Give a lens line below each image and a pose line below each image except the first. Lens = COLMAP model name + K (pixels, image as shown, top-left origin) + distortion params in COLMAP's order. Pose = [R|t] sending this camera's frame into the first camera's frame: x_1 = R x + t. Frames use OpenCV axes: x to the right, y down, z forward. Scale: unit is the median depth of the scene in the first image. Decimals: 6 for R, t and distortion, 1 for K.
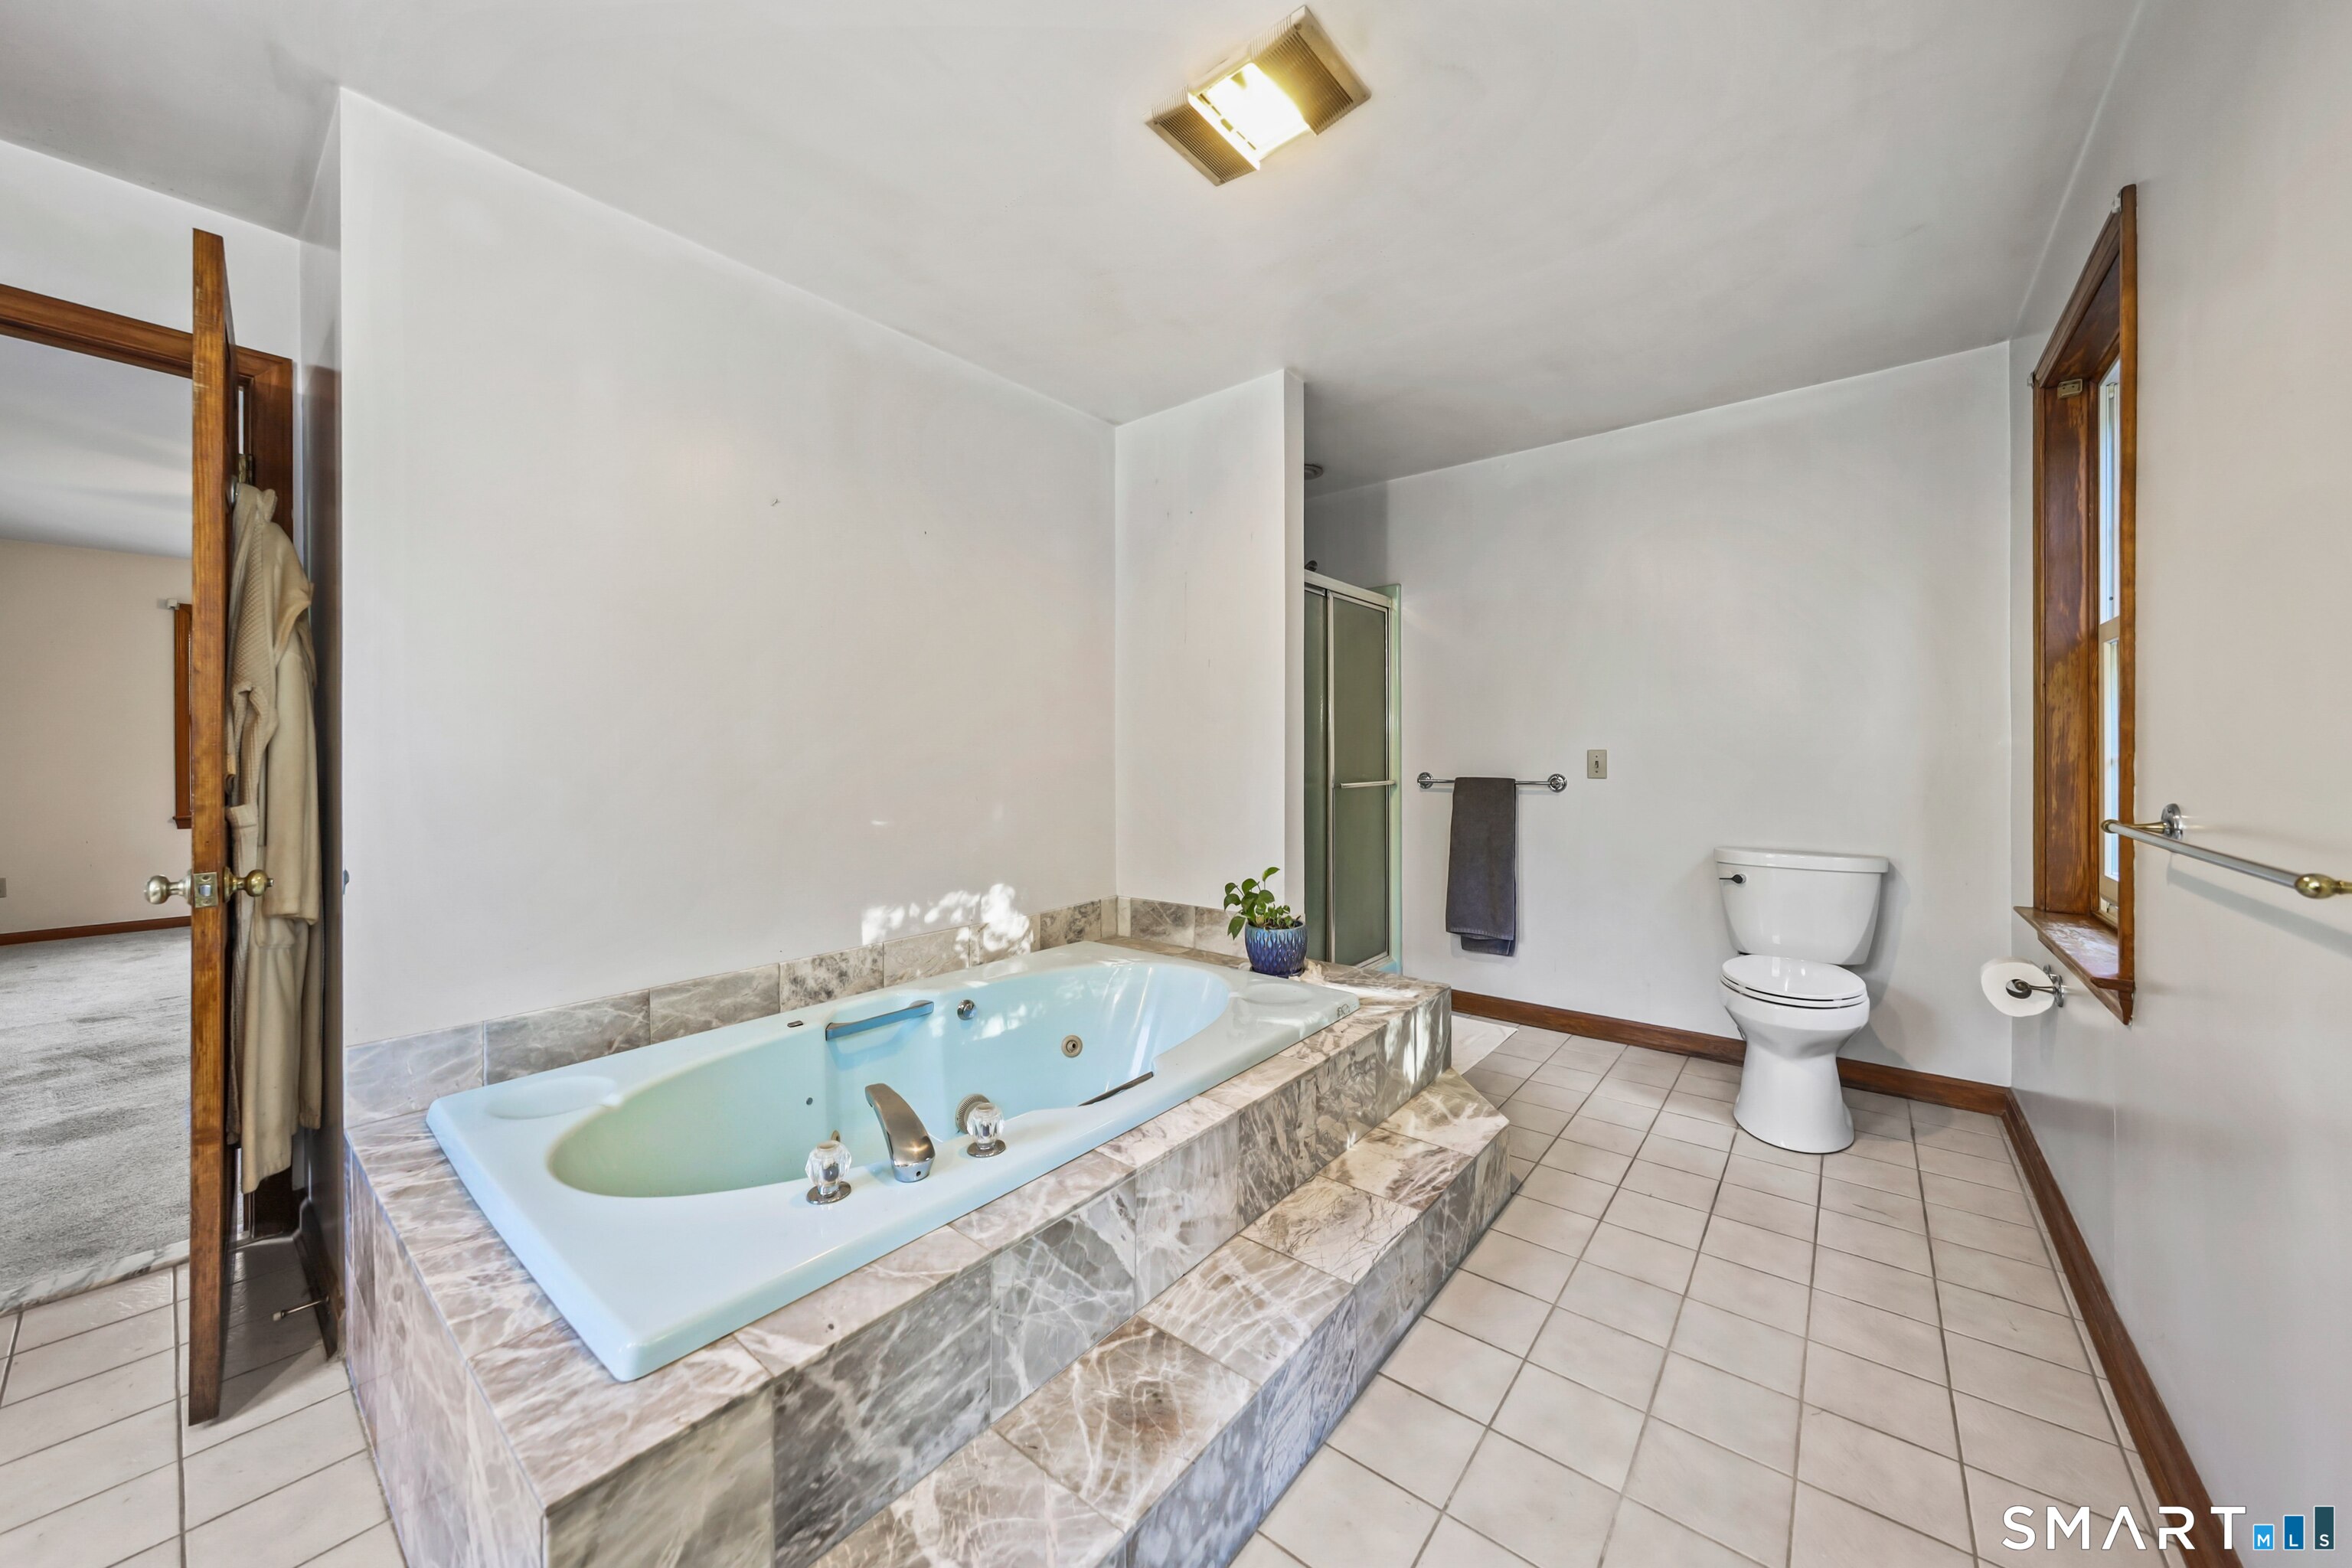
lens RADIAL K [[824.7, 0, 1151.3], [0, 824.7, 761.5], [0, 0, 1]] dist [0.000163, -0.000005]
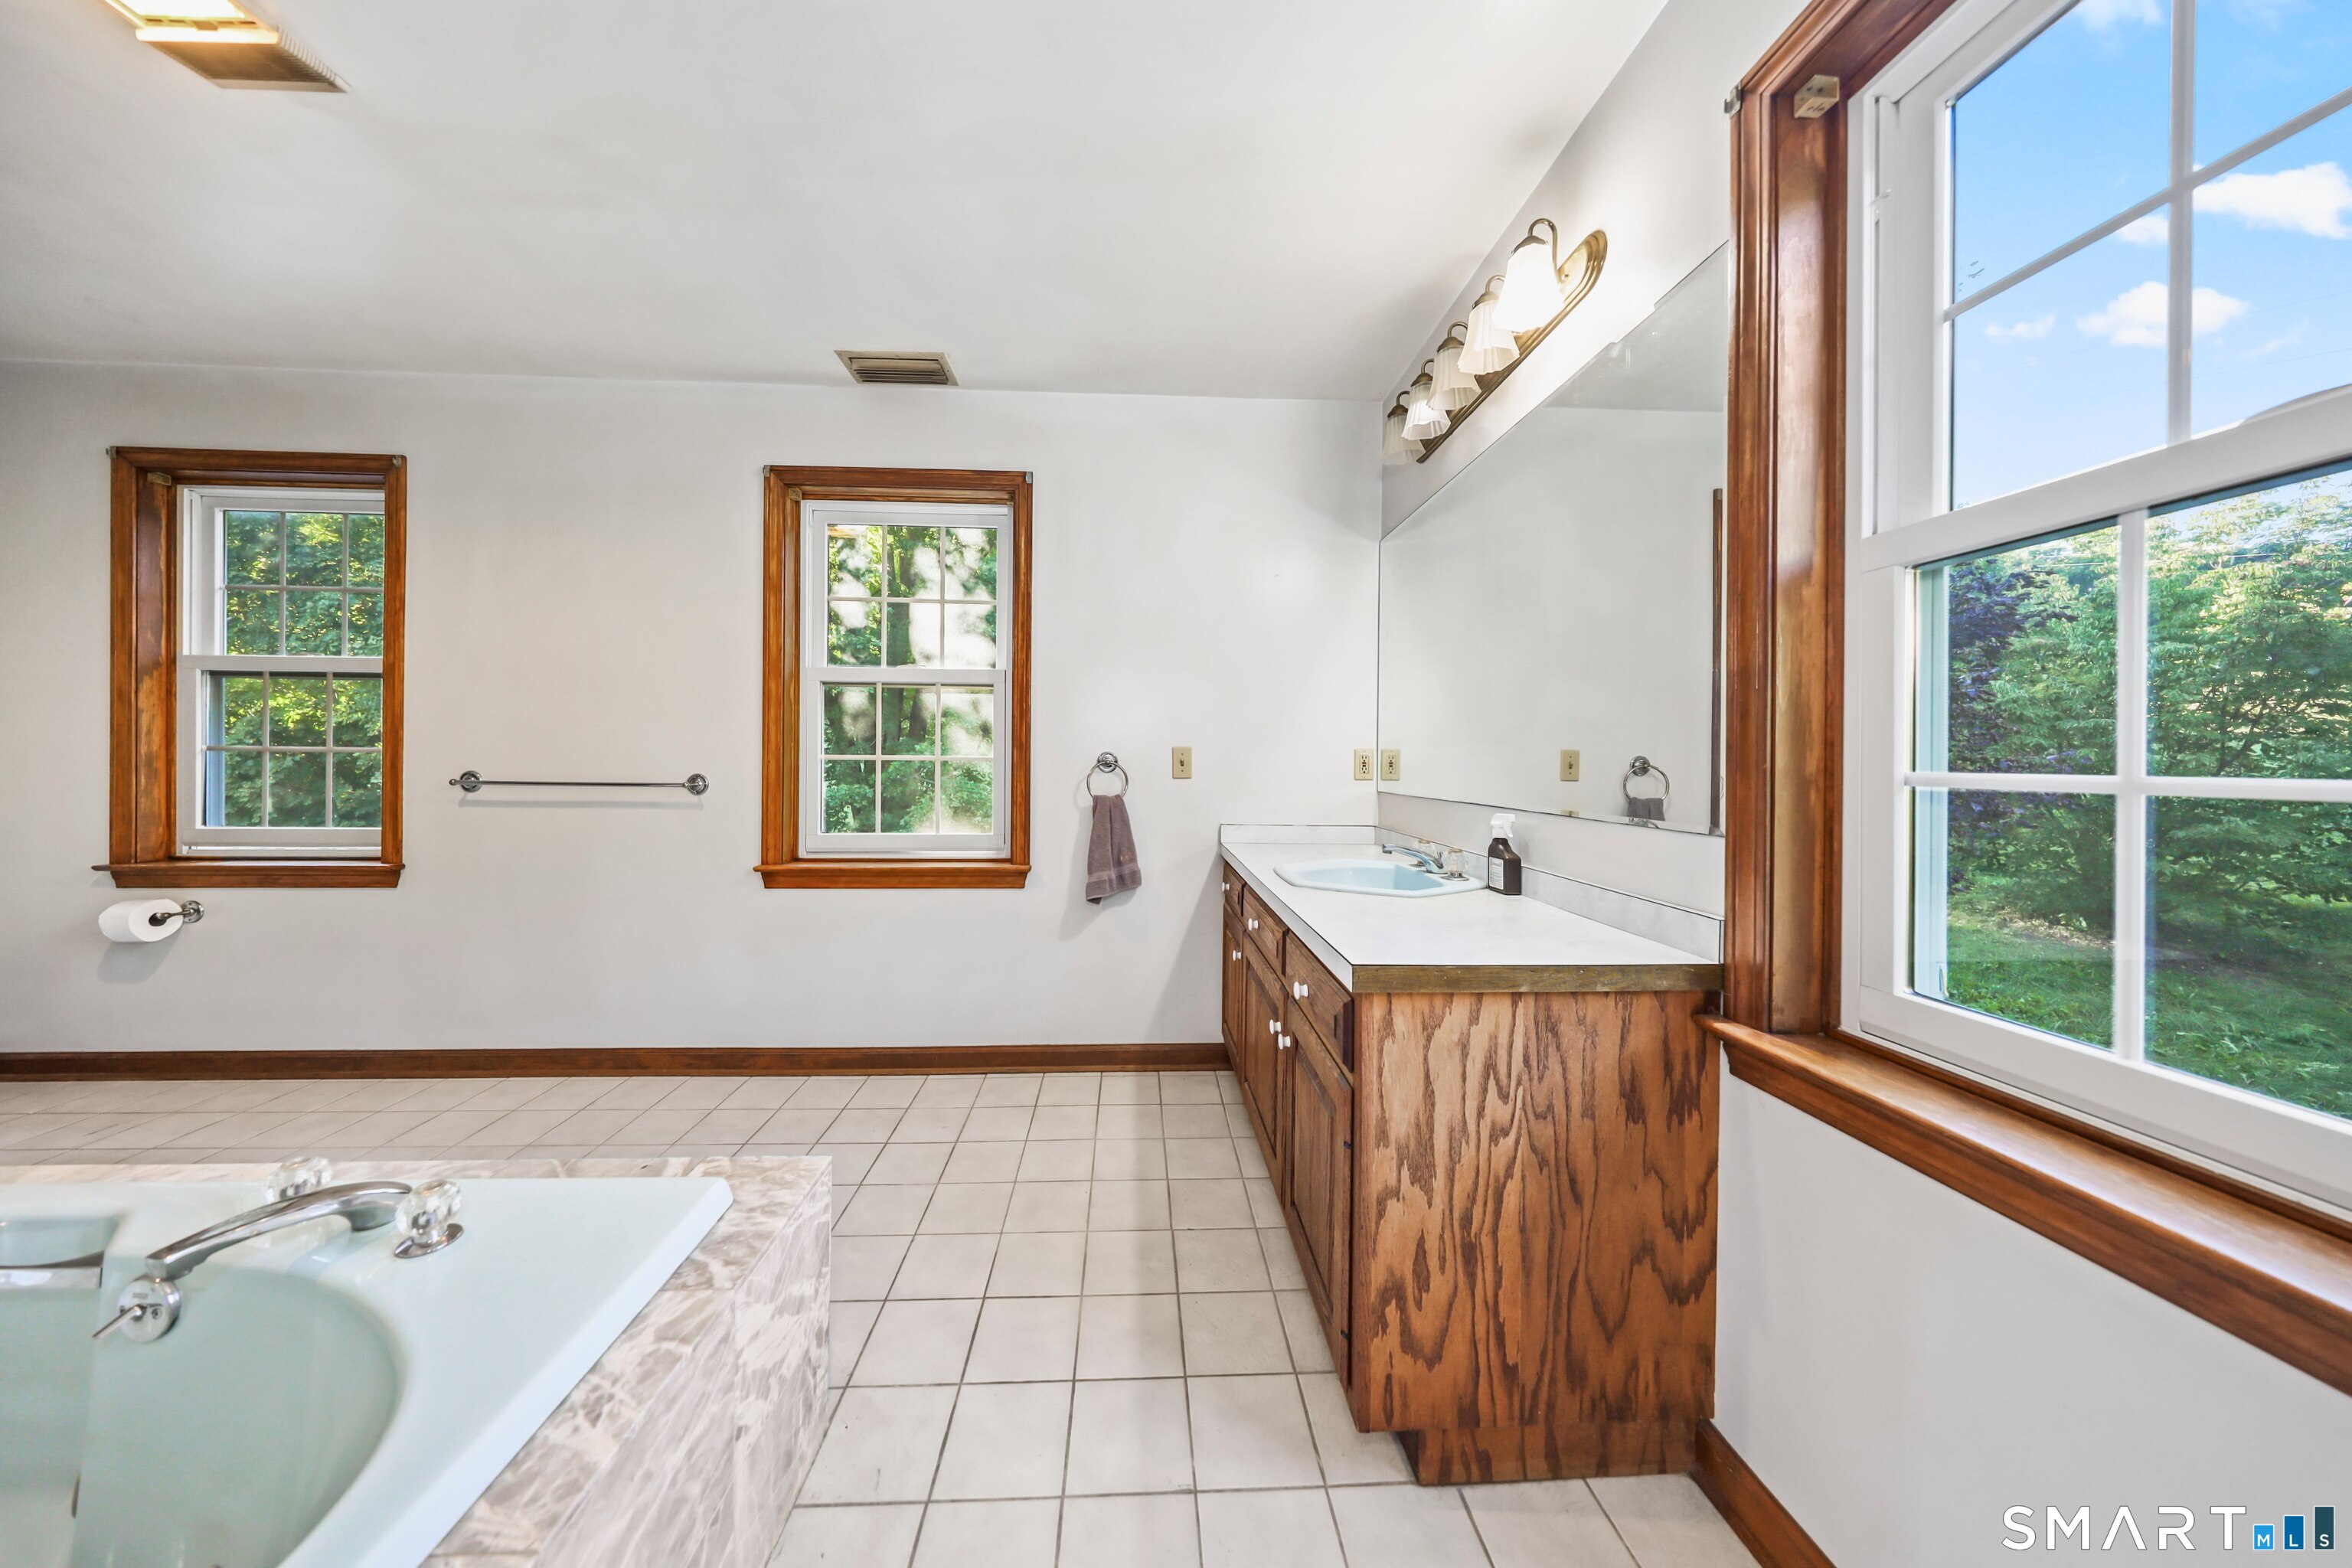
lens RADIAL K [[693.4, 0, 1166.5], [0, 693.4, 763.3], [0, 0, 1]] dist [-0.000114, -0.000008]
pose [[-0.684497, -0.006289, 0.728989, -1.280339], [-0.007860, 0.999968, 0.001246, 0.009180], [-0.728974, -0.004877, -0.684524, 0.820344]]
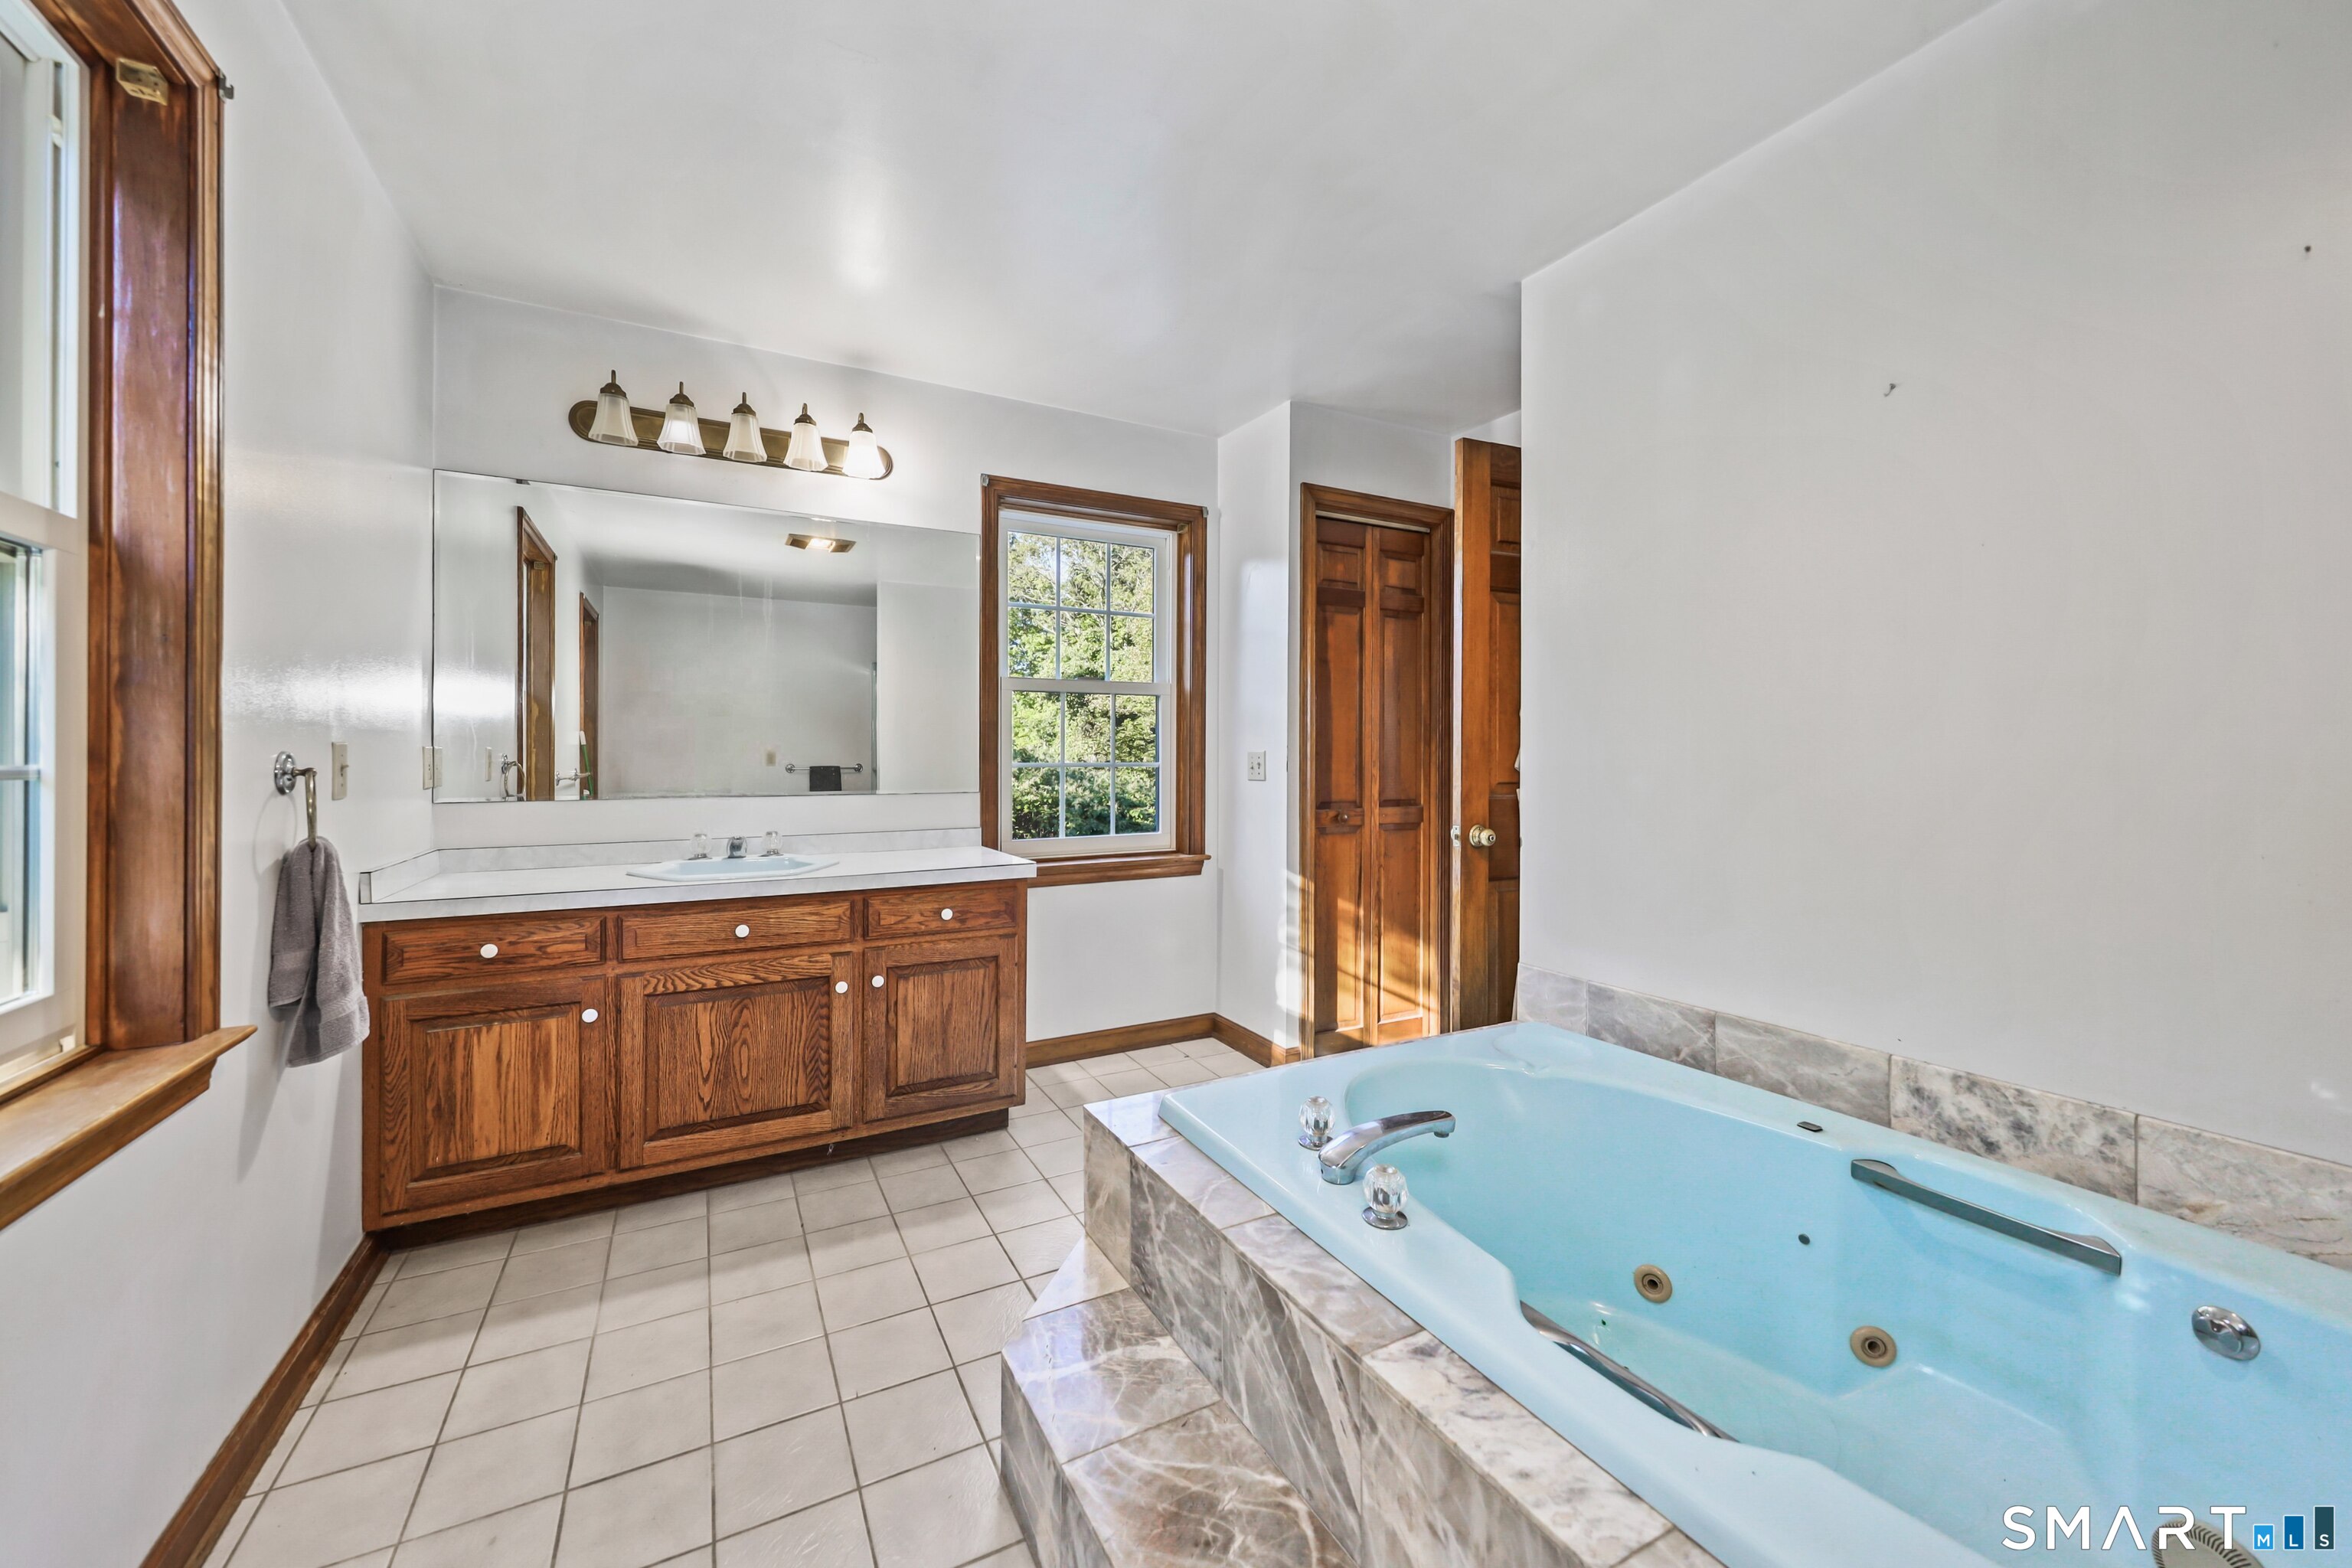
lens RADIAL K [[895.9, 0, 1176.6], [0, 895.9, 757.9], [0, 0, 1]] dist [0.000224, 0.000098]
pose [[-0.370726, 0.001809, -0.928741, 0.732255], [-0.003373, 0.999989, 0.003295, -0.006096], [0.928736, 0.004354, -0.370716, 1.138540]]
